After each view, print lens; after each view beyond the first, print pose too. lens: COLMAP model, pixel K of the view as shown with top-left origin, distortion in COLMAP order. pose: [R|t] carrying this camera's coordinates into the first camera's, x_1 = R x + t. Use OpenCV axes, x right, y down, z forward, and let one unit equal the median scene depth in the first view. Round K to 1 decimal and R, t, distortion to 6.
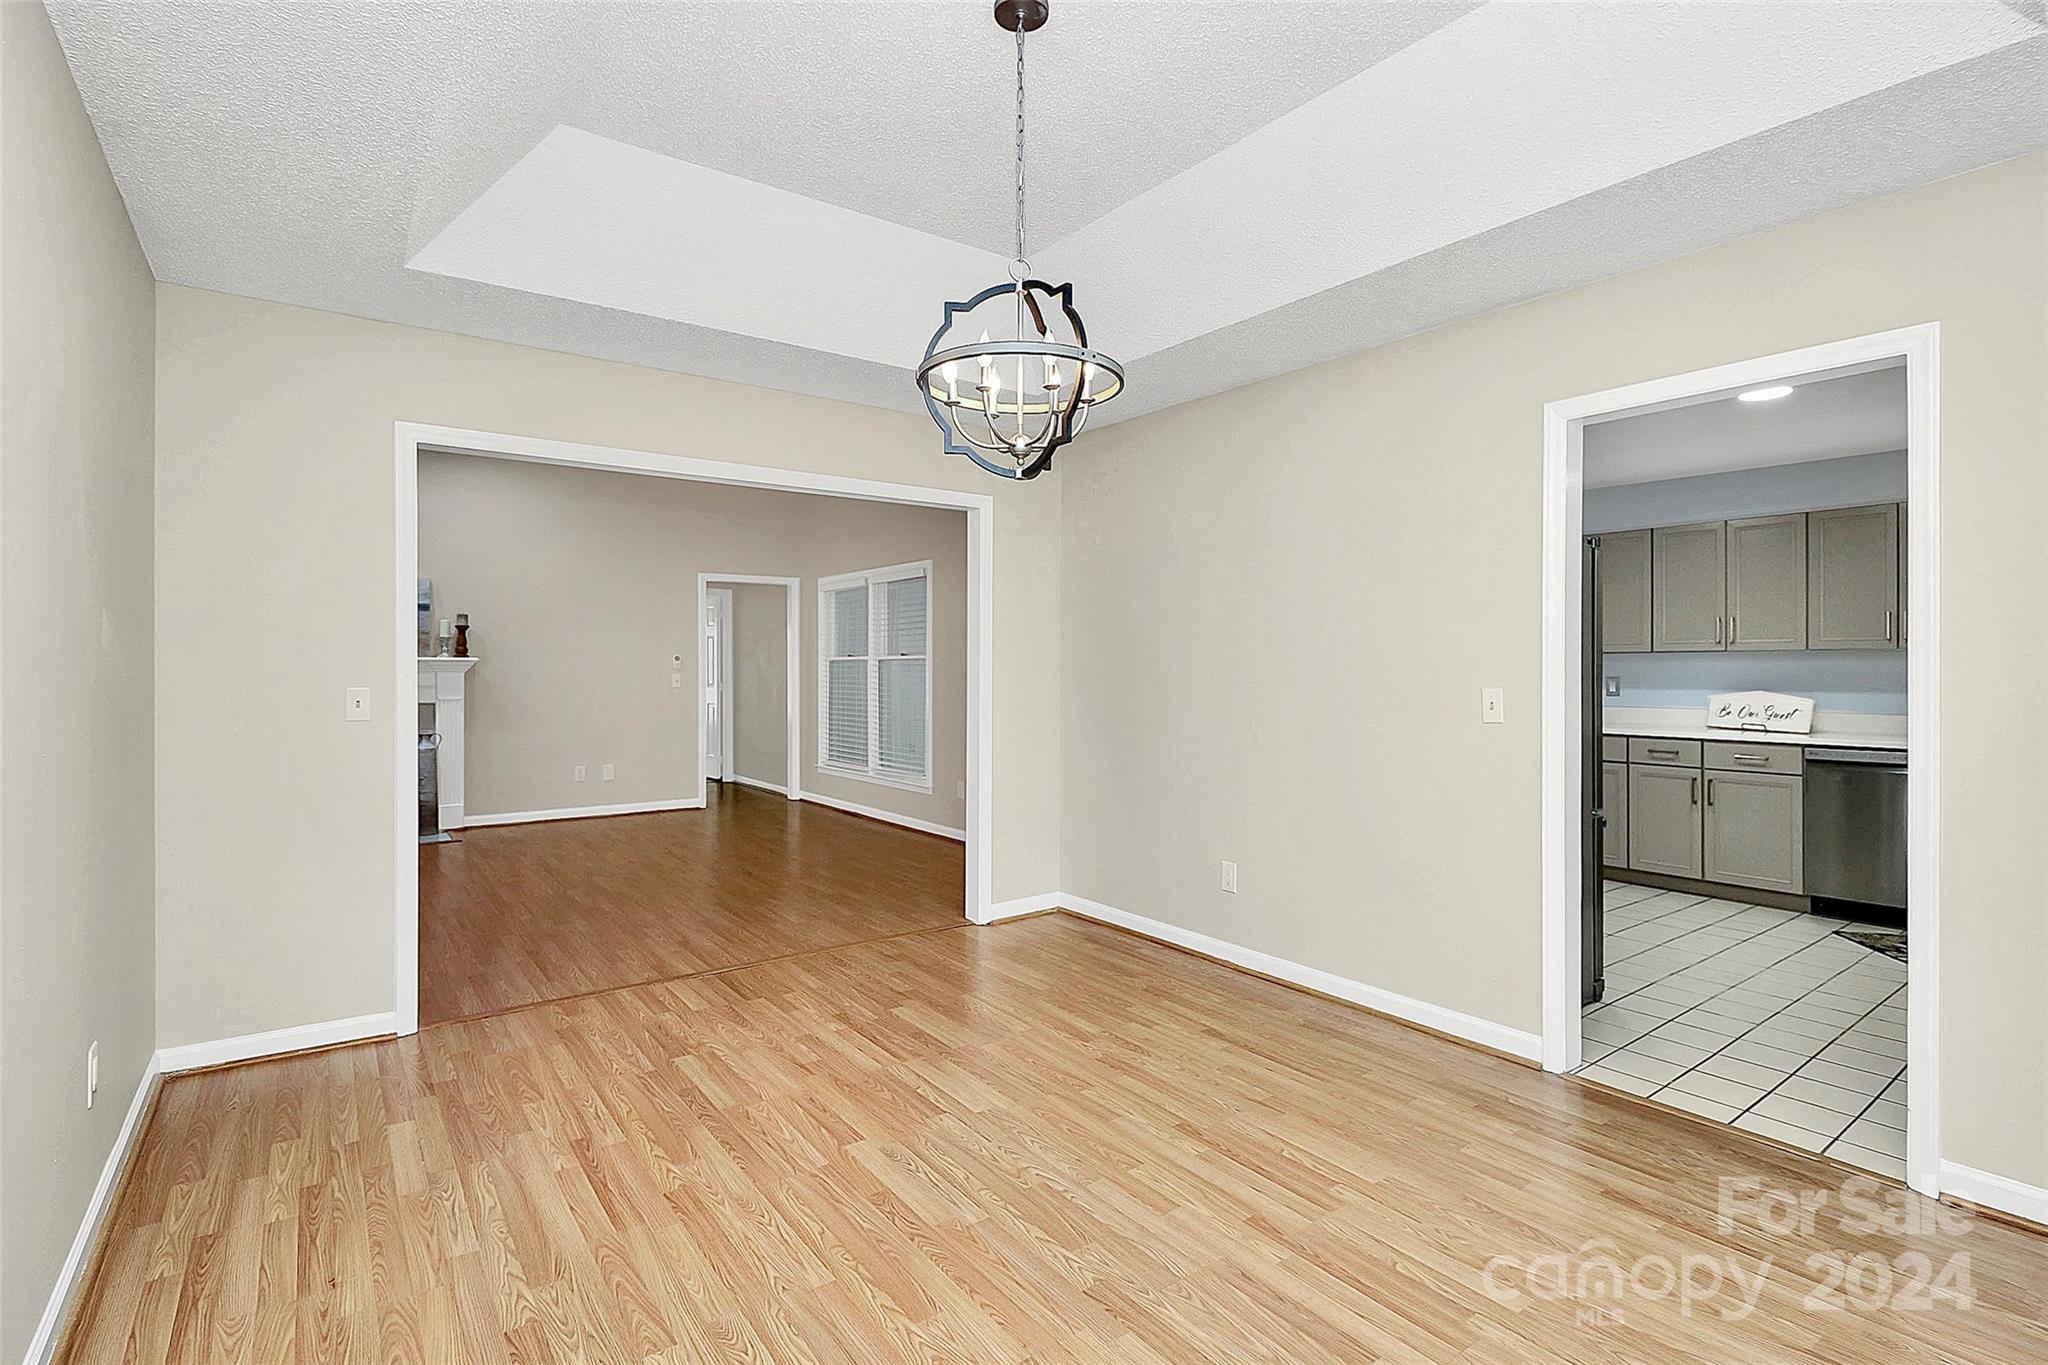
lens RADIAL K [[955.9, 0, 1023.0], [0, 955.9, 658.8], [0, 0, 1]] dist [-0.001568, -0.000251]
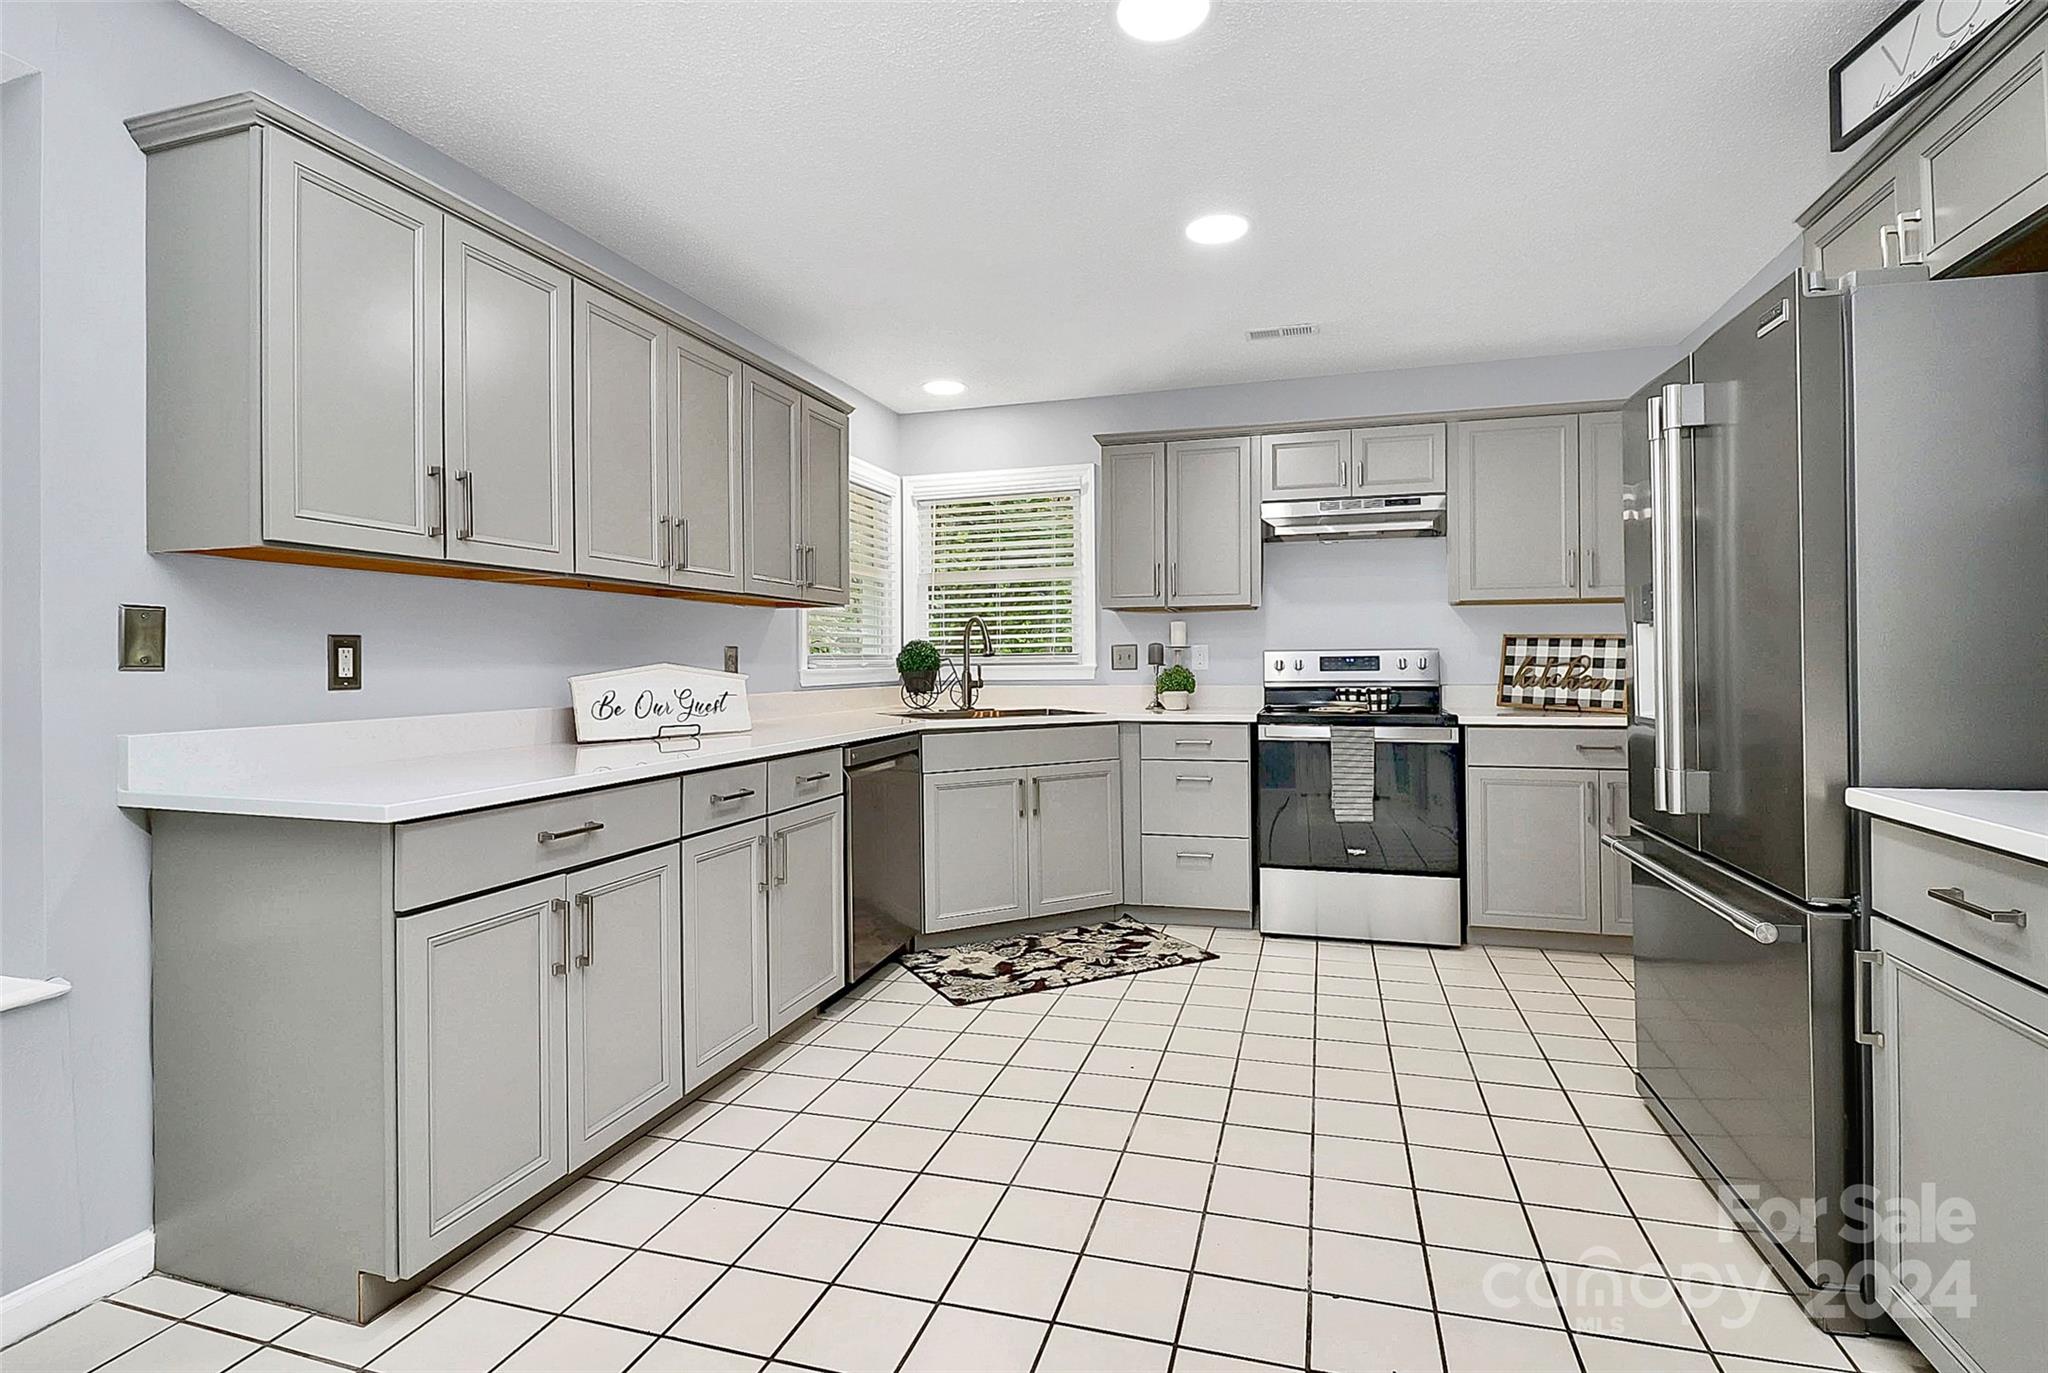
lens RADIAL K [[994.2, 0, 1037.6], [0, 994.2, 667.4], [0, 0, 1]] dist [0.001234, -0.006968]
pose [[-0.606692, 0.009176, 0.794884, 0.216220], [0.009866, 0.999943, -0.004014, 0.041338], [-0.794876, 0.005407, -0.606748, 1.199411]]
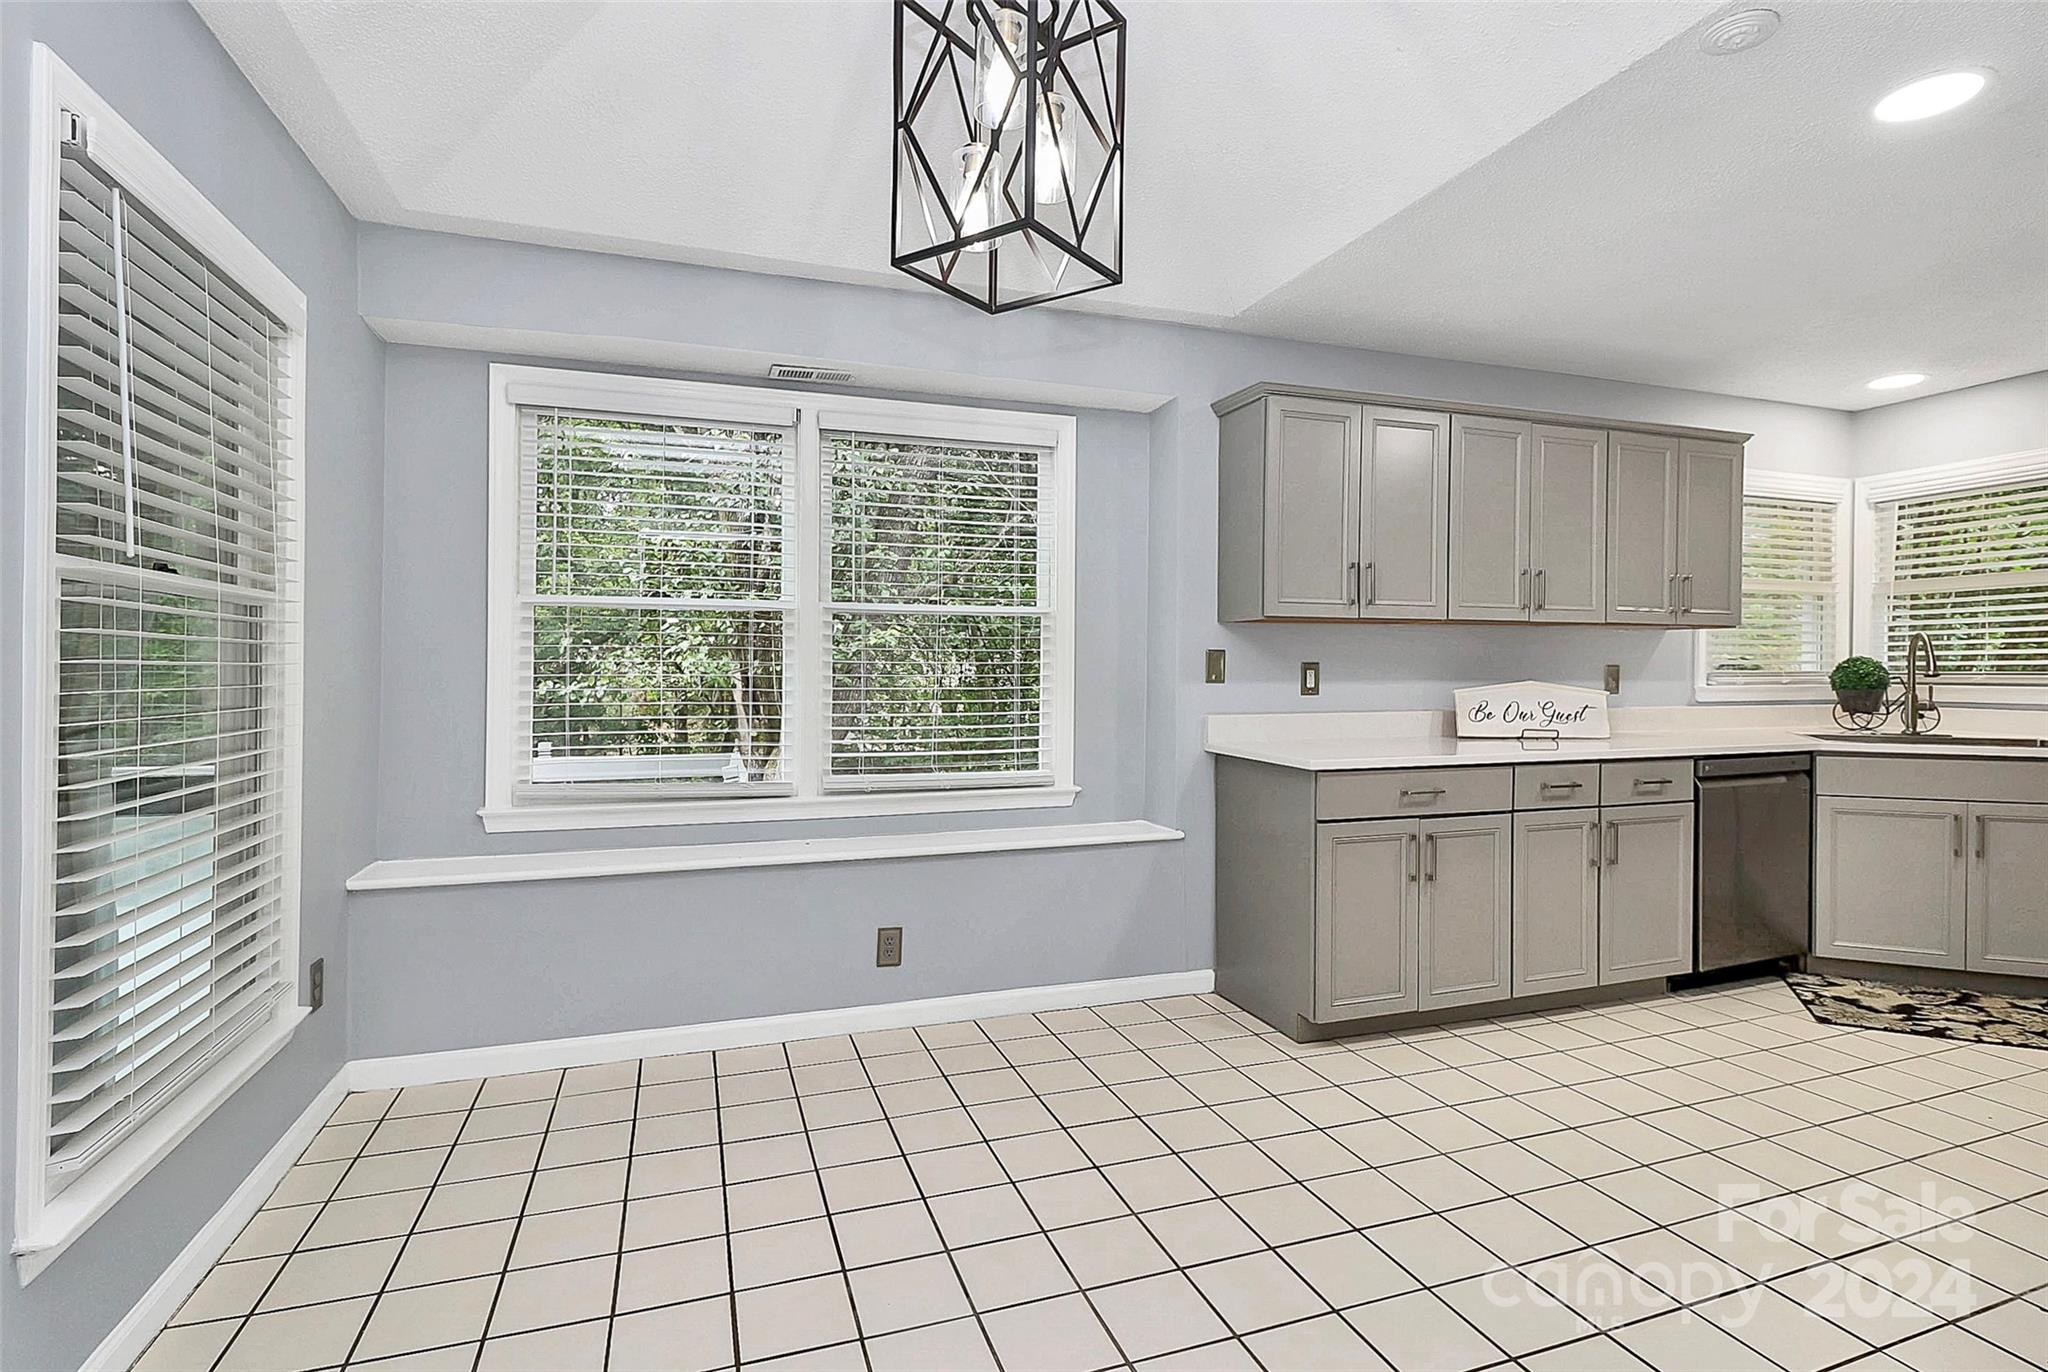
lens RADIAL K [[968.1, 0, 1024.4], [0, 968.1, 696.8], [0, 0, 1]] dist [0.019329, -0.022902]
pose [[0.298111, -0.020448, 0.954312, 0.010063], [-0.009618, 0.999655, 0.024424, 0.032699], [-0.954483, -0.016460, 0.297812, 1.166191]]
